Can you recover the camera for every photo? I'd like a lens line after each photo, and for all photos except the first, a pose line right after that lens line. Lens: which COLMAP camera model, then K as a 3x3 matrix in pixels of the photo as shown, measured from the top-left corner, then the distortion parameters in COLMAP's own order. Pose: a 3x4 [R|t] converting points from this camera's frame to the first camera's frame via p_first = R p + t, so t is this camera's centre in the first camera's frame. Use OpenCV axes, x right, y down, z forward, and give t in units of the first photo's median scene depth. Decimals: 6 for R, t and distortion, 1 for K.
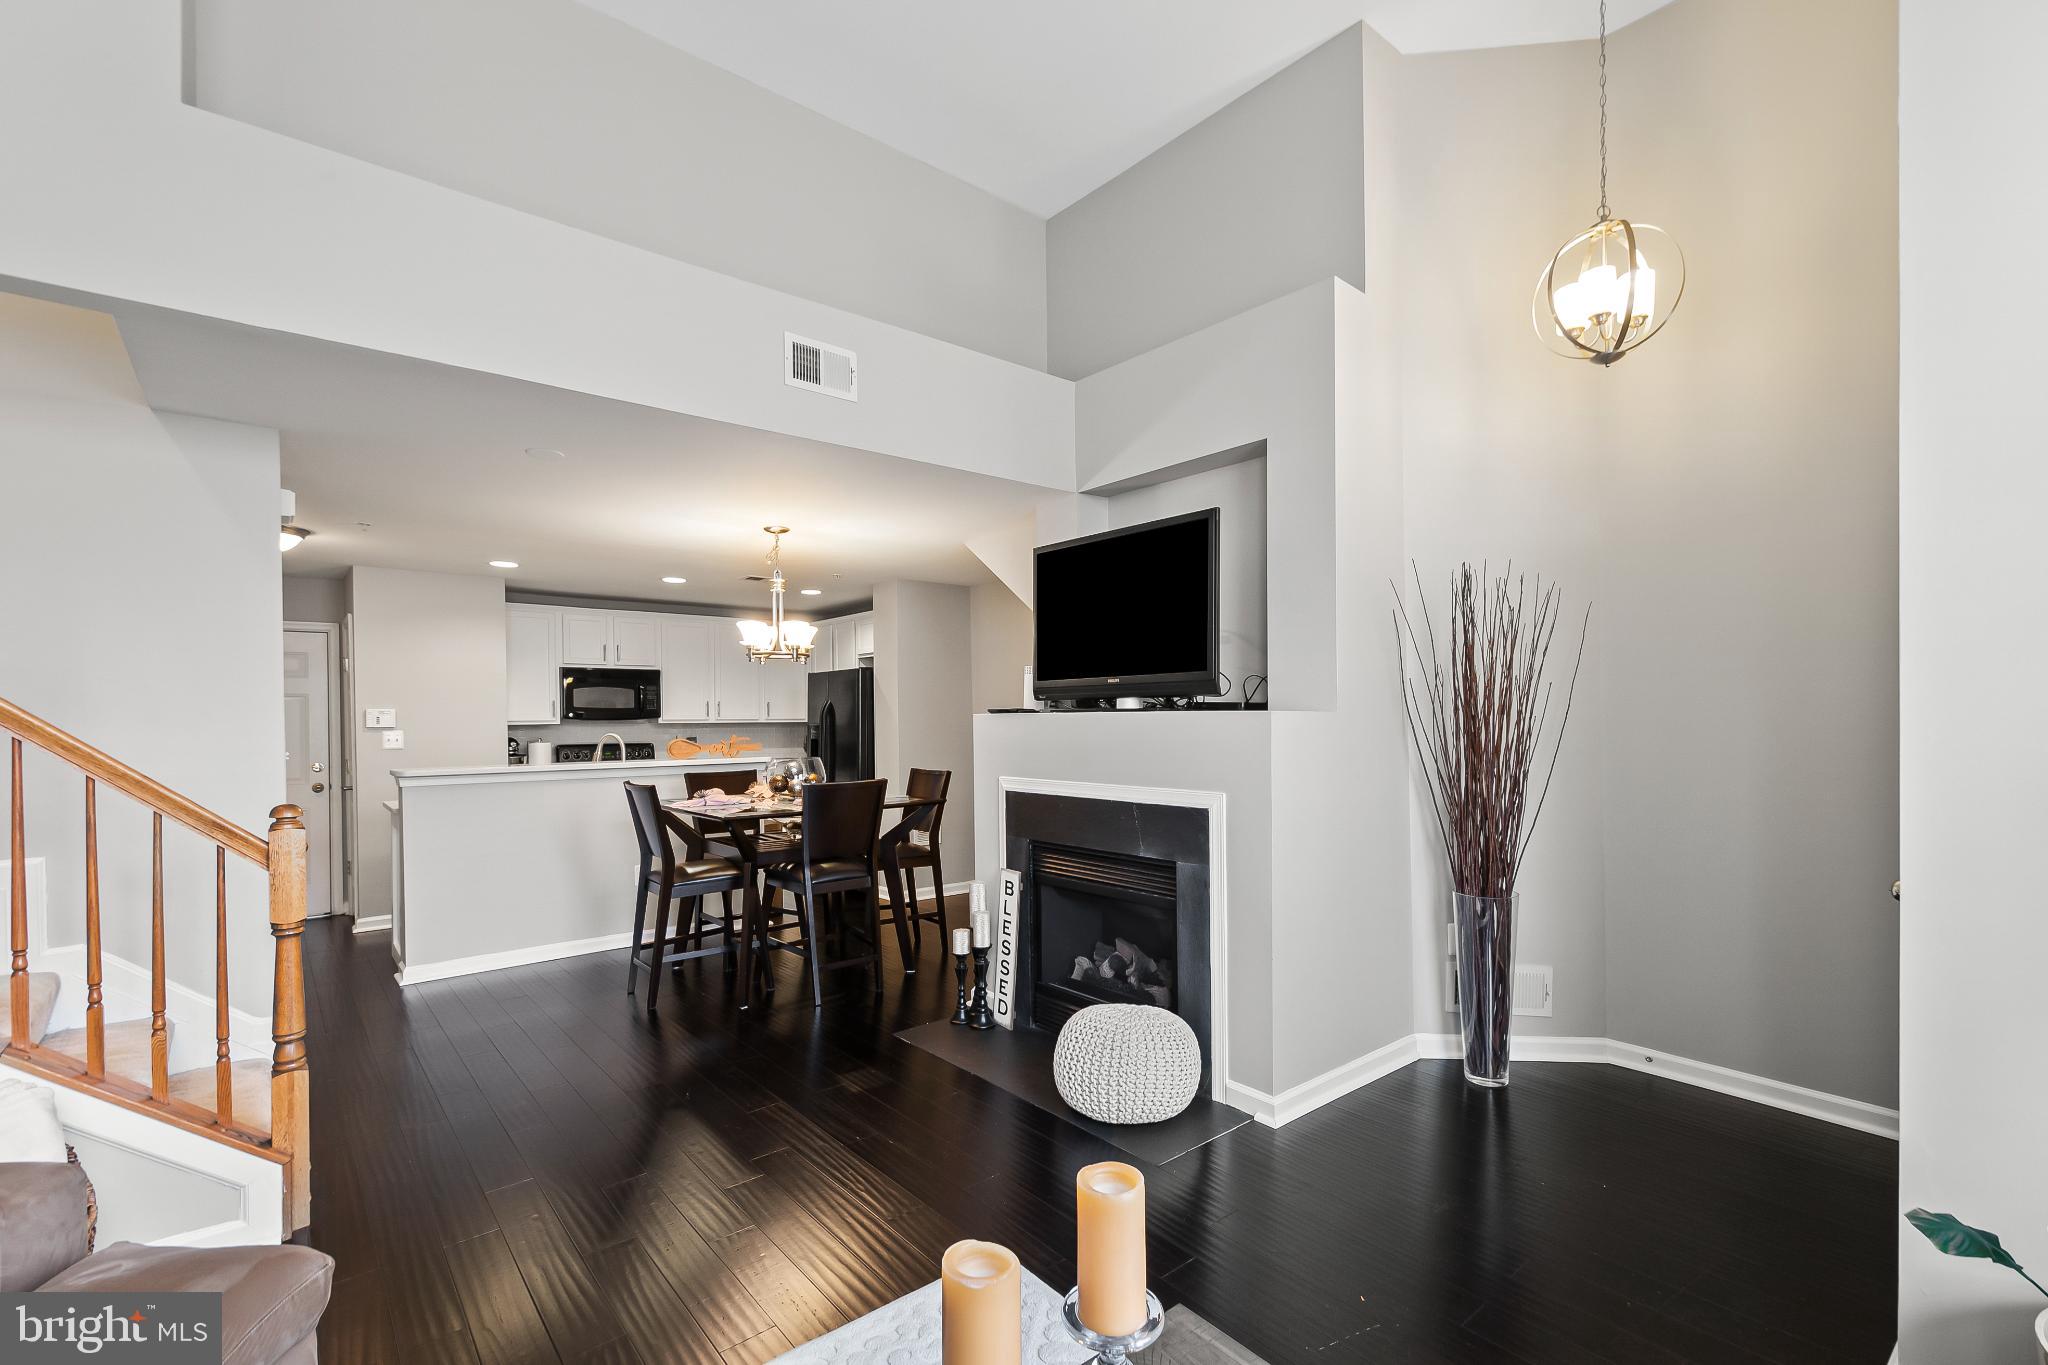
lens RADIAL K [[907.6, 0, 1038.2], [0, 907.6, 712.9], [0, 0, 1]] dist [0.010742, -0.000829]
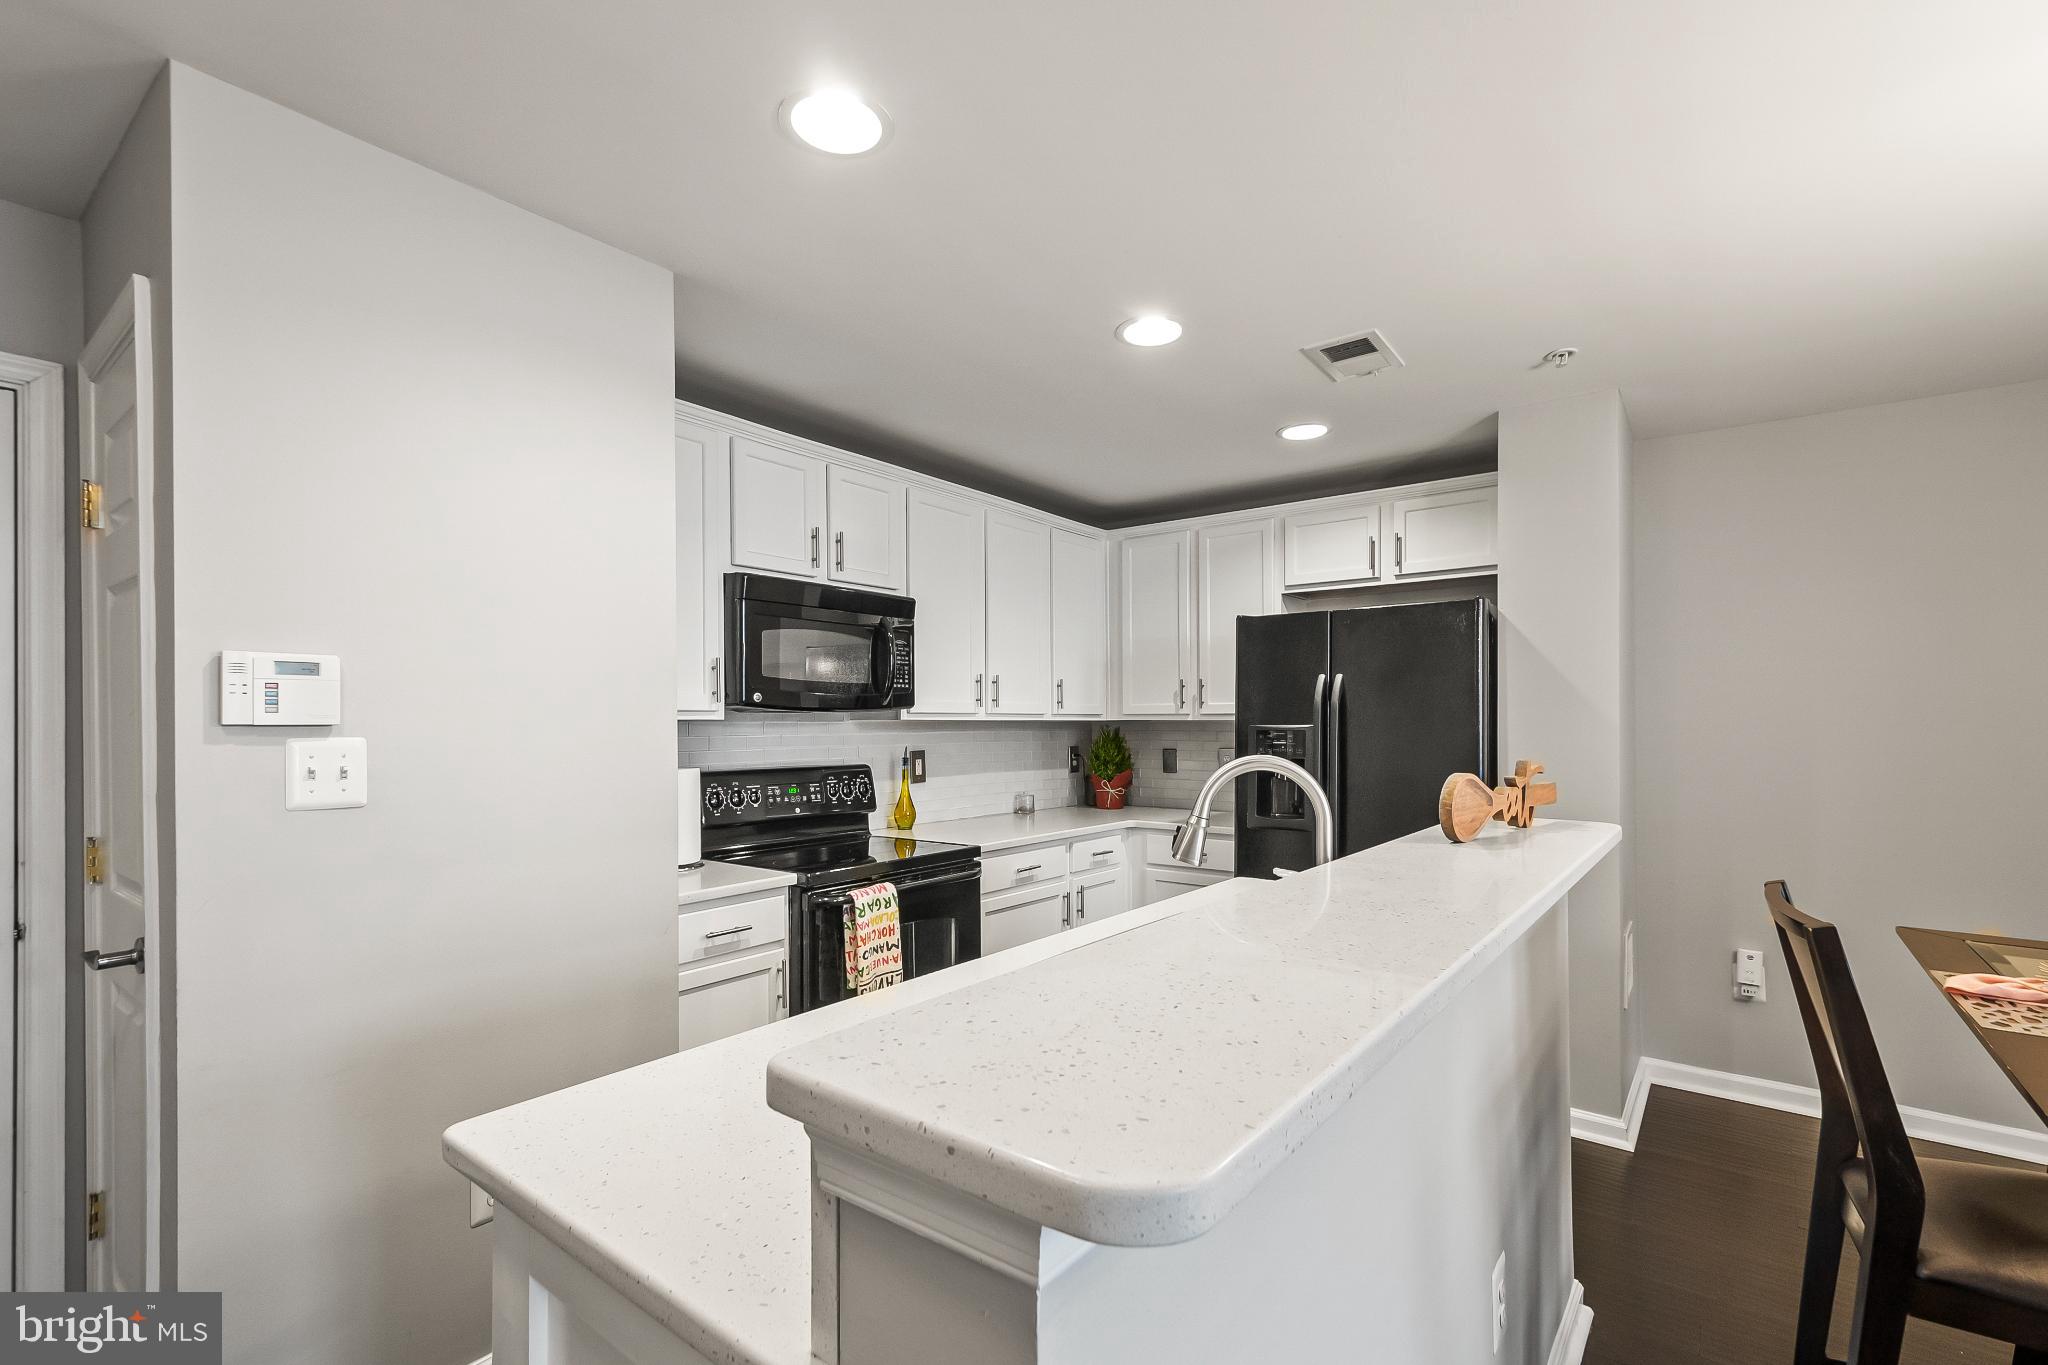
lens RADIAL K [[911.0, 0, 1043.5], [0, 911.0, 717.5], [0, 0, 1]] dist [0.000096, -0.000266]
pose [[0.974695, 0.013386, 0.223136, -0.514821], [-0.014174, 0.999898, 0.001930, 0.009355], [-0.223087, -0.005044, 0.974785, 0.636016]]
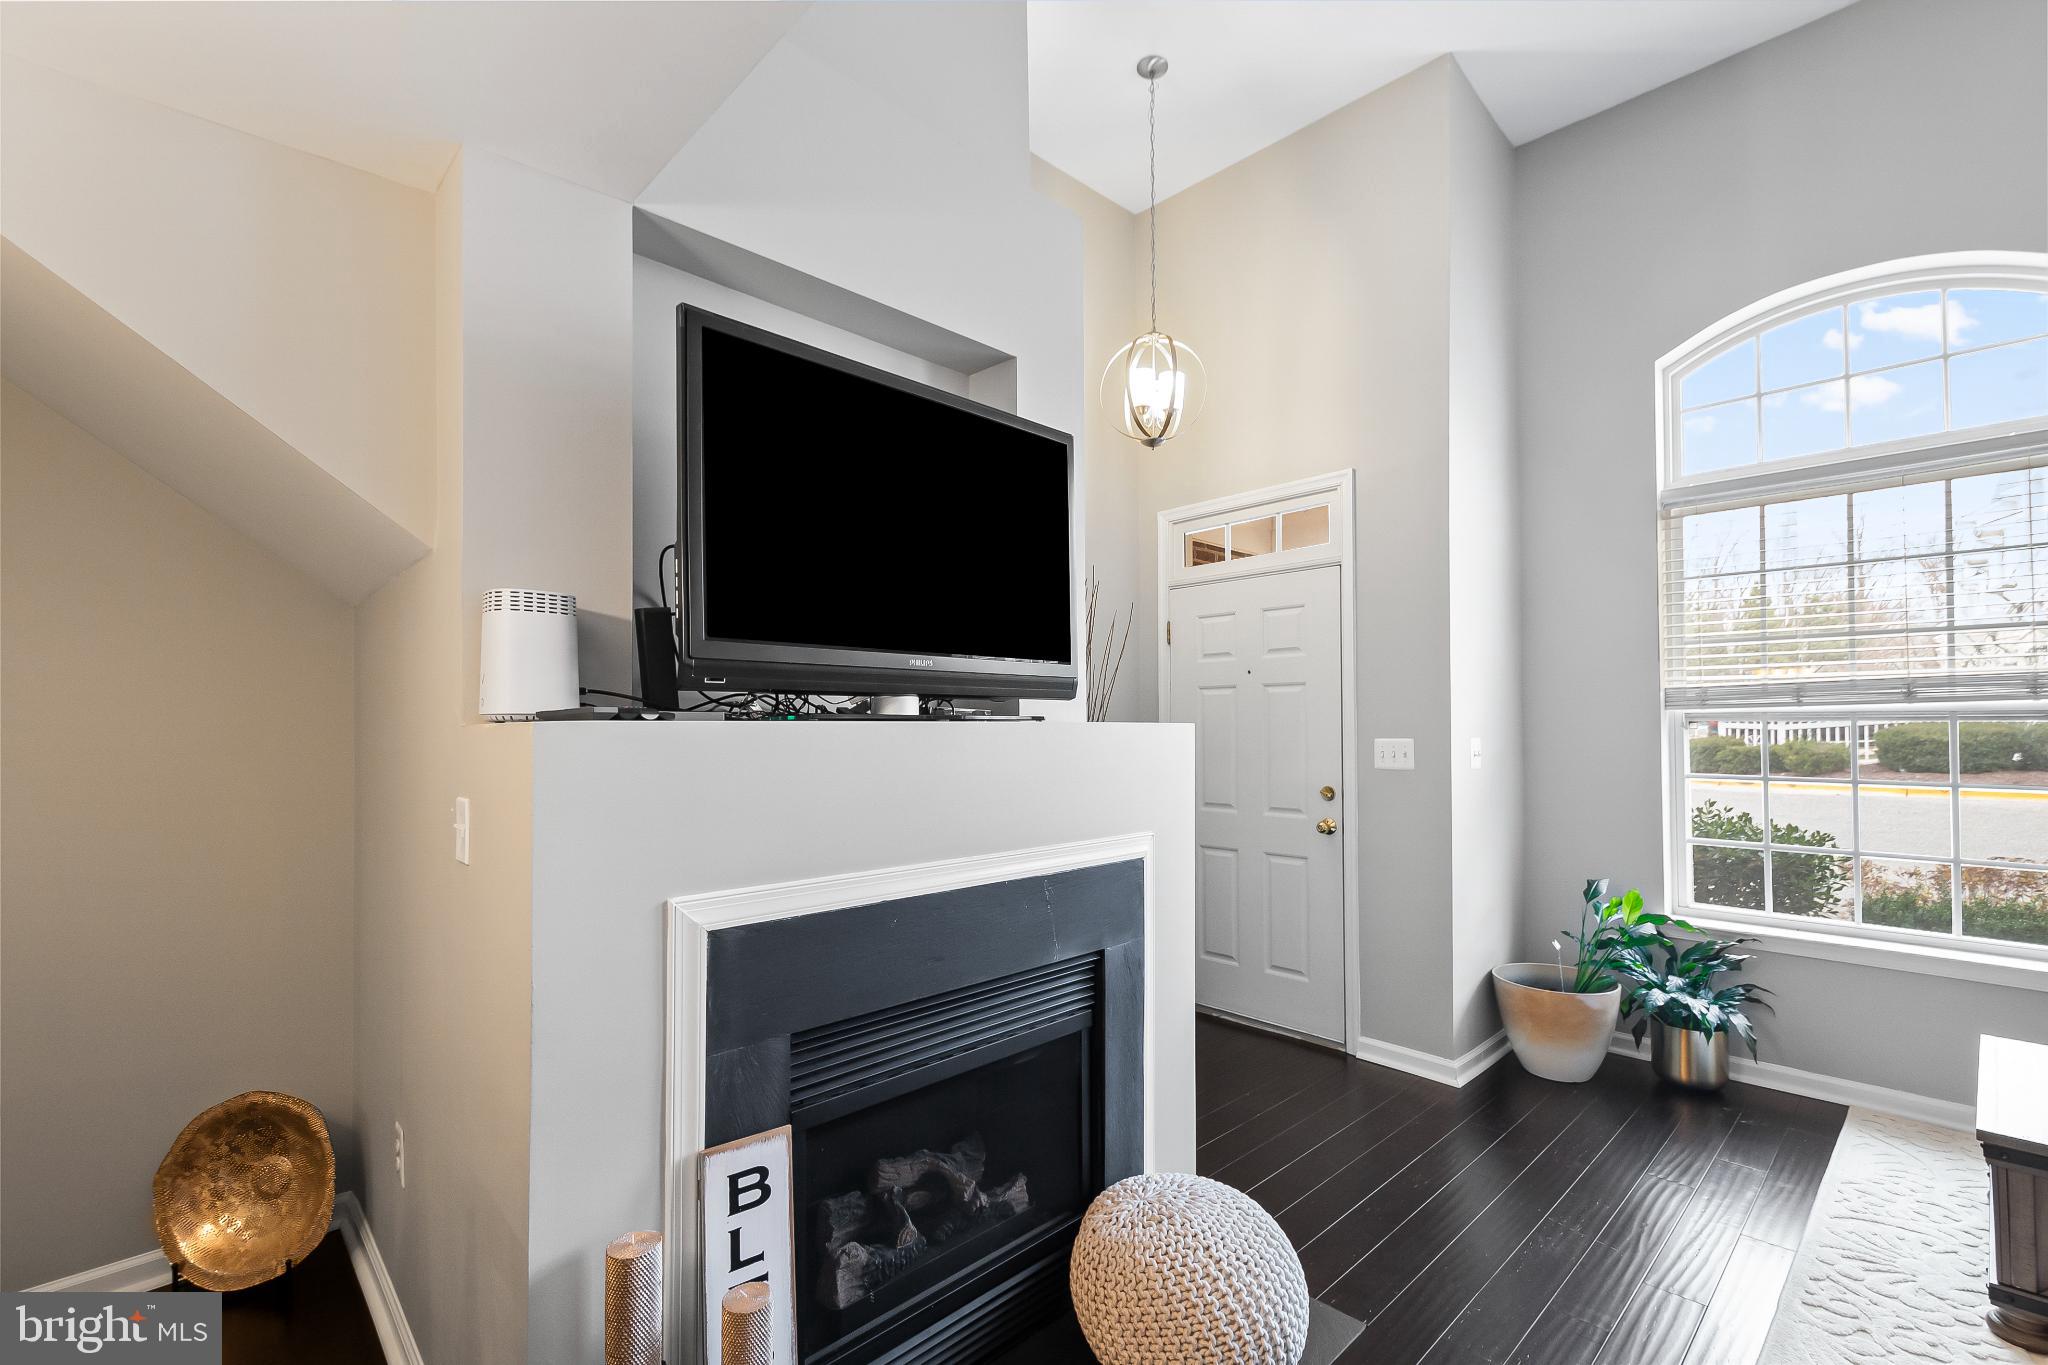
lens RADIAL K [[907.6, 0, 1038.2], [0, 907.6, 712.9], [0, 0, 1]] dist [0.010742, -0.000829]
pose [[-0.083660, 0.026185, 0.996150, -0.250122], [0.002733, 0.999657, -0.026048, 0.003825], [-0.996491, 0.000544, -0.083703, 0.540109]]
